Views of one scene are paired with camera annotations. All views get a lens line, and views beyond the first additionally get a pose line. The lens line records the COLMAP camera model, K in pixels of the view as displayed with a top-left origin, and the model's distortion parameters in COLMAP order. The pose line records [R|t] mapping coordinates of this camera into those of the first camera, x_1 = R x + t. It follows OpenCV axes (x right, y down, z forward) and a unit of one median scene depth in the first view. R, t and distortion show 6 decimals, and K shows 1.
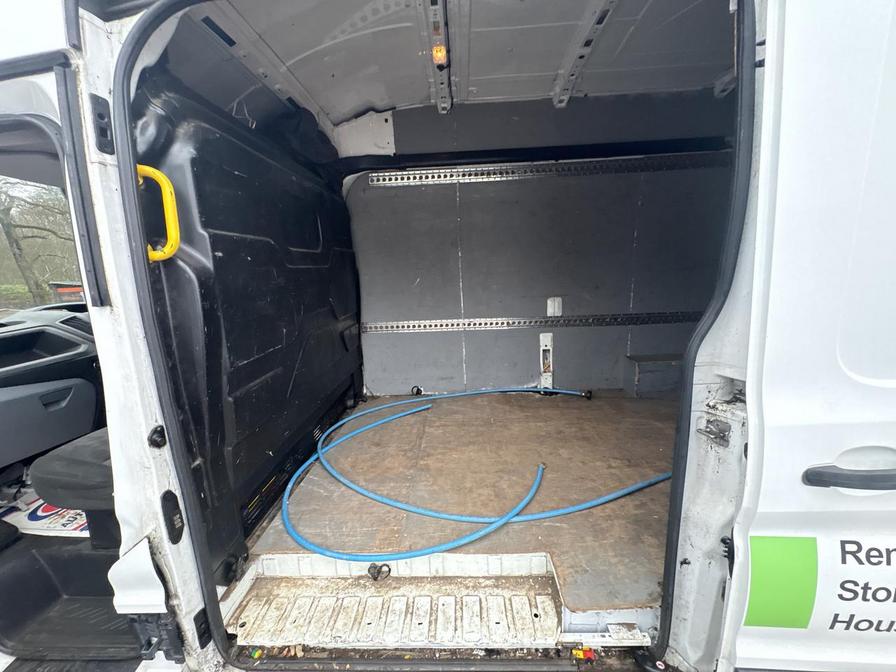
lens RADIAL K [[357.0, 0, 455.9], [0, 357.0, 334.6], [0, 0, 1]] dist [-0.000029, -0.000107]
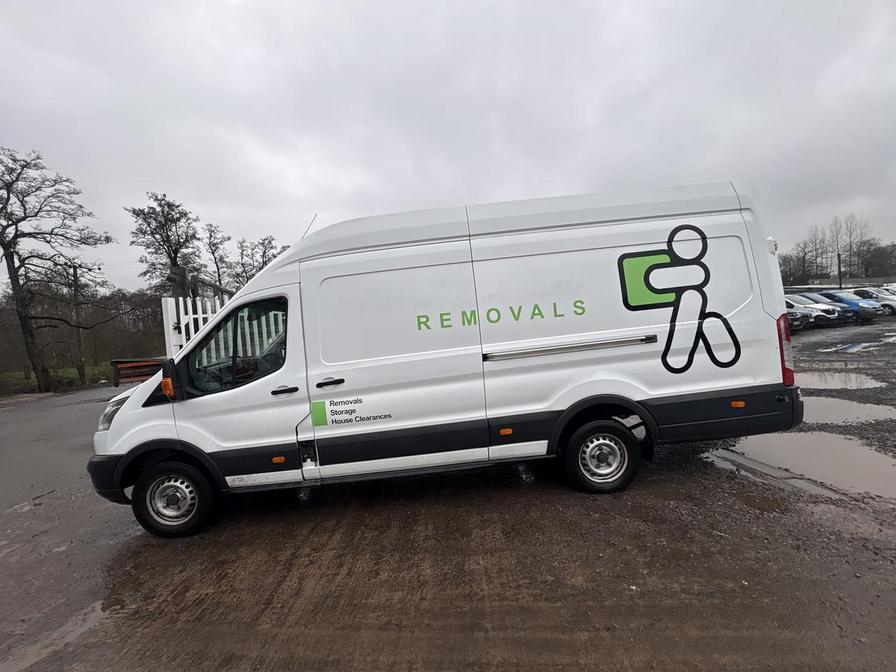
lens RADIAL K [[357.0, 0, 457.6], [0, 357.0, 337.2], [0, 0, 1]] dist [-0.000029, -0.000107]
pose [[0.996836, -0.058217, 0.054115, 0.234198], [0.066516, 0.983712, -0.166993, 0.325127], [-0.043512, 0.170064, 0.984472, -1.576851]]
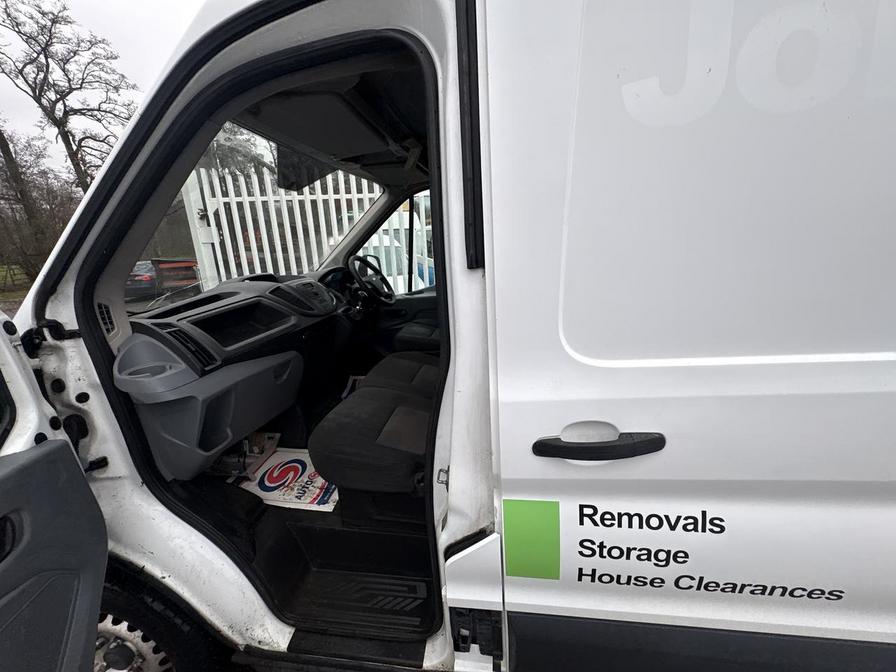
lens RADIAL K [[357.0, 0, 455.4], [0, 357.0, 333.8], [0, 0, 1]] dist [-0.000029, -0.000107]
pose [[0.994682, 0.006942, -0.102763, -0.557828], [0.000605, 0.997315, 0.073228, 0.005591], [0.102995, -0.072901, 0.992007, 0.090288]]
